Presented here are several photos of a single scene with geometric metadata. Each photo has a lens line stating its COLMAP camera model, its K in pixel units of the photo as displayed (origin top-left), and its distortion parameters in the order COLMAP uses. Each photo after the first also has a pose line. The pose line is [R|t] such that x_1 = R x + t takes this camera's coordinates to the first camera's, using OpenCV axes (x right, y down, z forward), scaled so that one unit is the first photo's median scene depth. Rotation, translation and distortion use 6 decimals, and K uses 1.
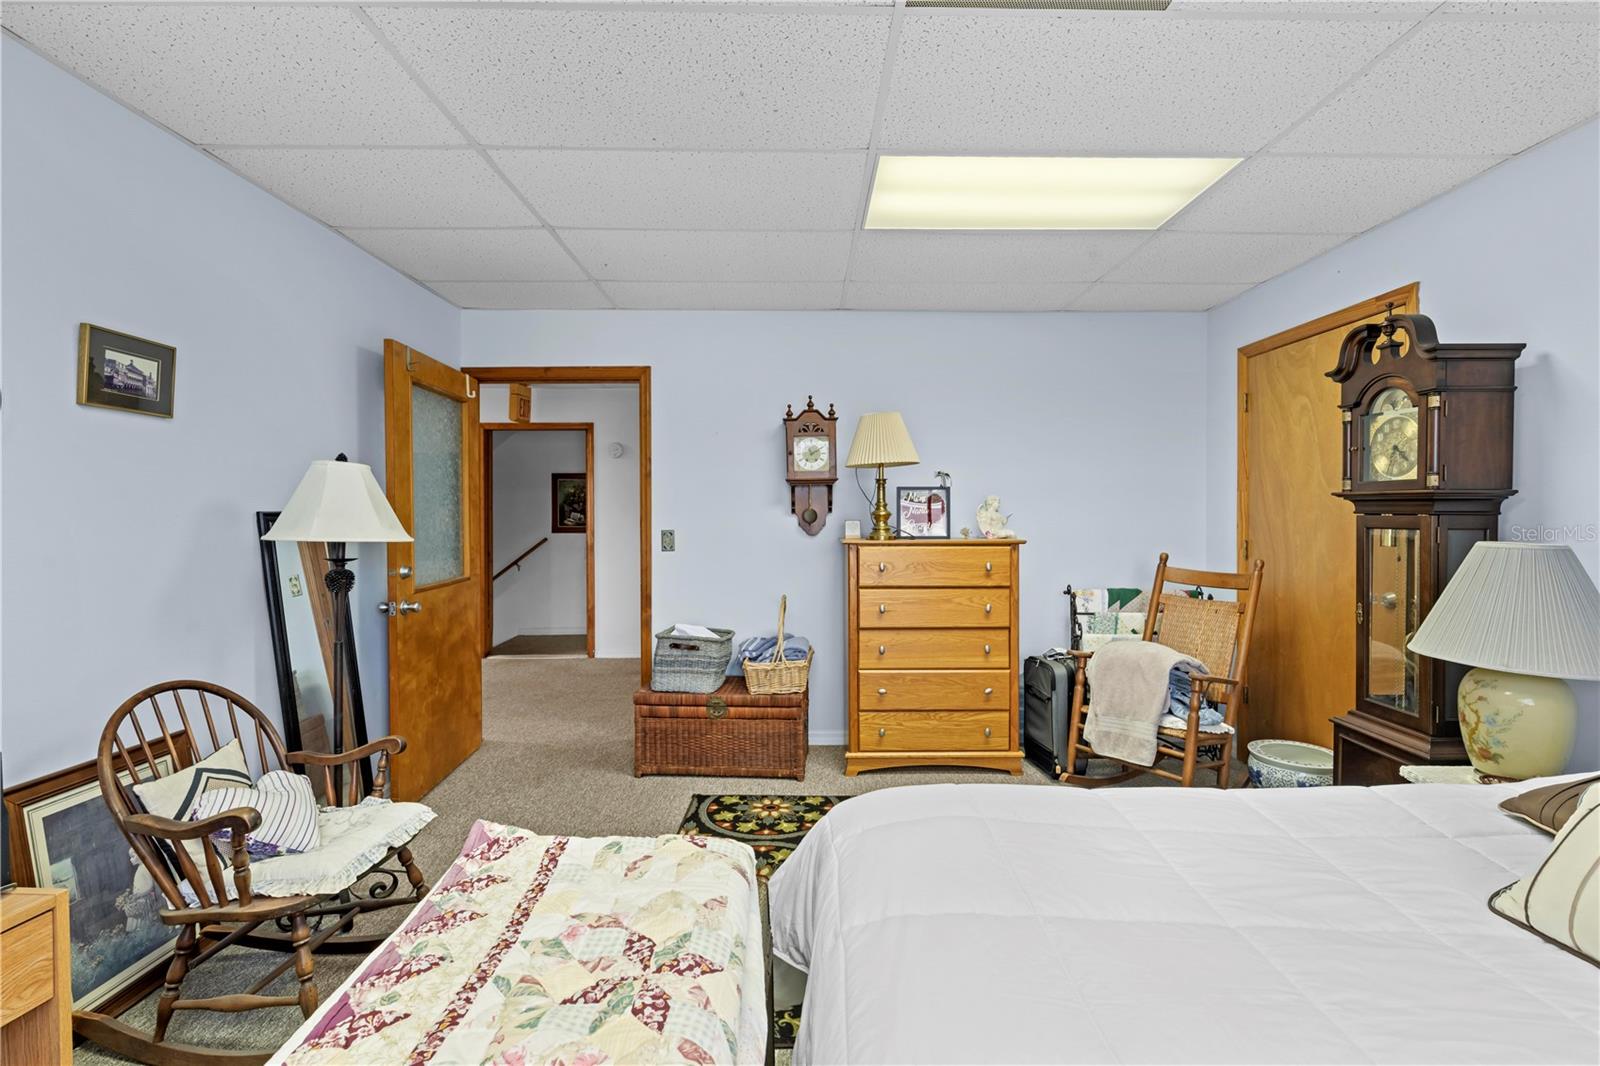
lens RADIAL K [[703.2, 0, 807.1], [0, 703.2, 521.1], [0, 0, 1]] dist [0.000649, -0.000610]
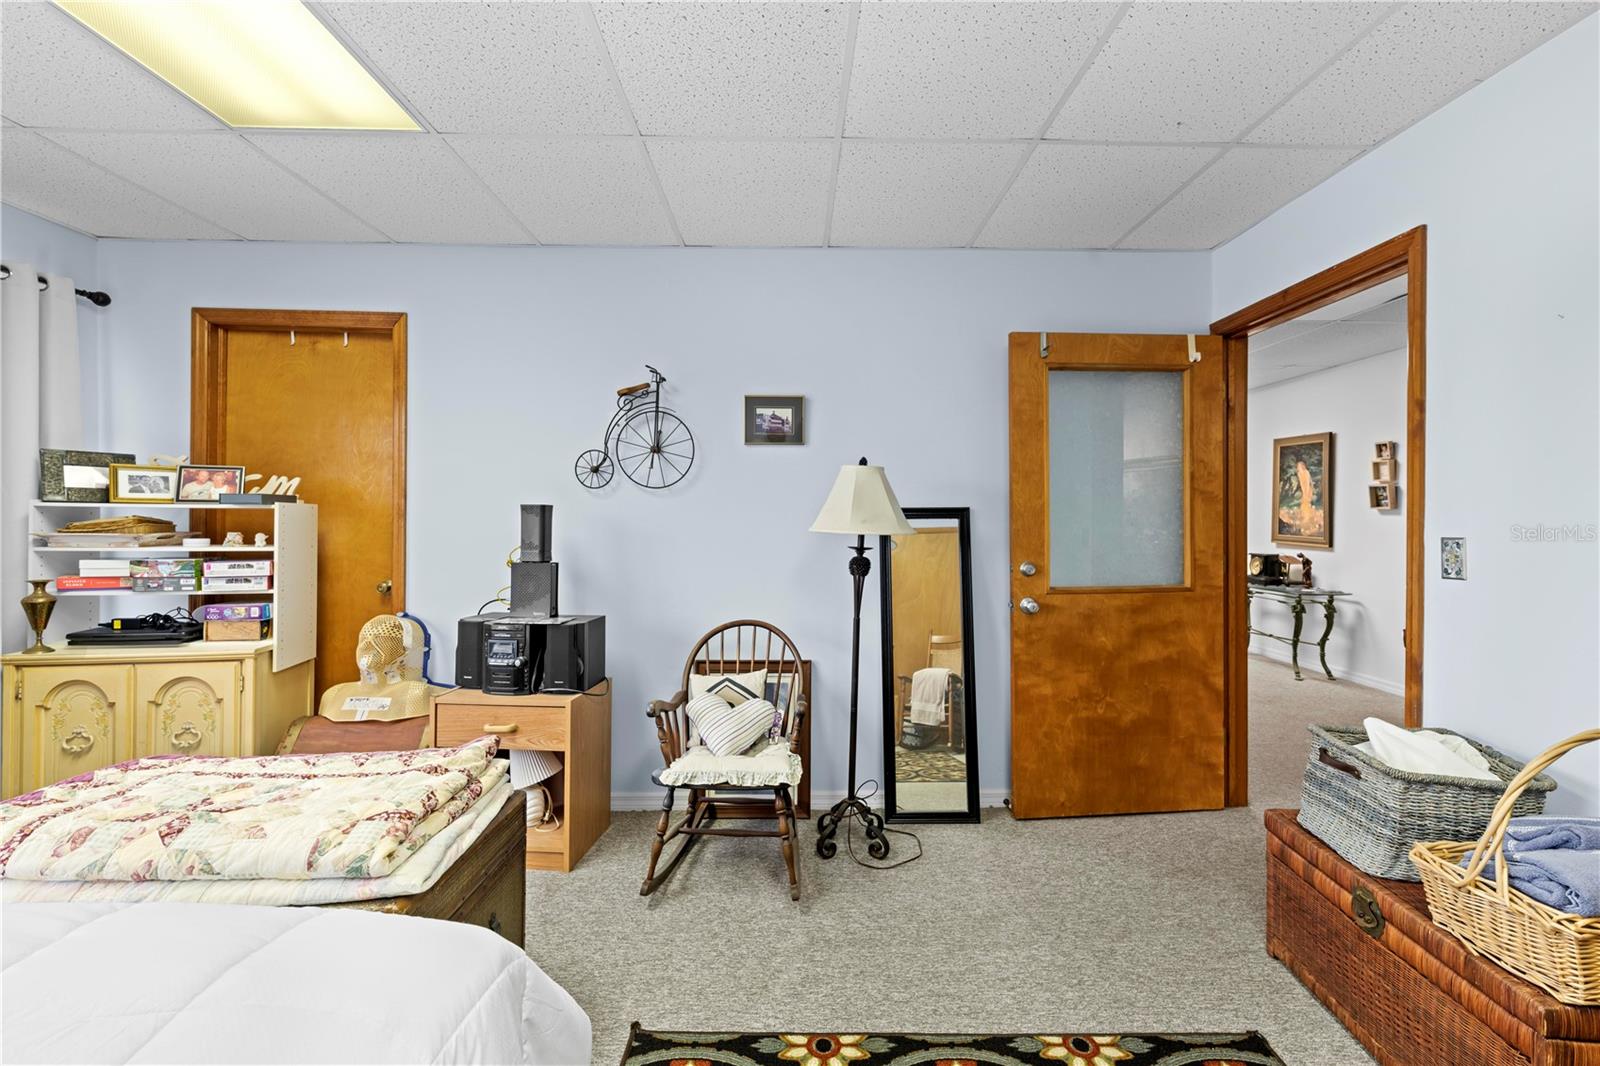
lens RADIAL K [[703.2, 0, 807.1], [0, 703.2, 521.1], [0, 0, 1]] dist [0.000649, -0.000610]
pose [[0.011766, 0.011087, -0.999869, 0.506242], [-0.004977, 0.999927, 0.011029, -0.003591], [0.999918, 0.004847, 0.011820, 0.900950]]
